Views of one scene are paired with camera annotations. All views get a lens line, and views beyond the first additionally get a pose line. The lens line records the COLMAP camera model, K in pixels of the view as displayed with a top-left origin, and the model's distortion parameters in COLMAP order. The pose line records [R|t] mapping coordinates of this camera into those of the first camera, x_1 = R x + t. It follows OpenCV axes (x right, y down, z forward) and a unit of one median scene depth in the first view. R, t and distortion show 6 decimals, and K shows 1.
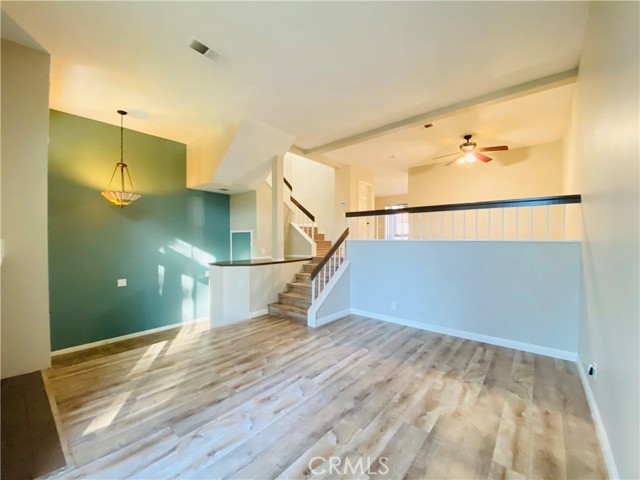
lens RADIAL K [[262.3, 0, 321.4], [0, 262.3, 241.5], [0, 0, 1]] dist [-0.001215, -0.000382]
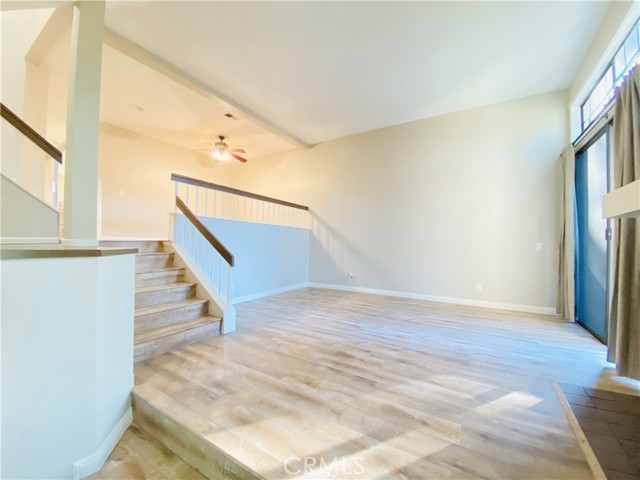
lens RADIAL K [[262.3, 0, 321.4], [0, 262.3, 241.5], [0, 0, 1]] dist [-0.001215, -0.000382]
pose [[-0.137290, 0.002190, 0.990529, -1.161283], [0.003276, 0.999993, -0.001757, 0.125789], [-0.990526, 0.003003, -0.137296, 1.282672]]
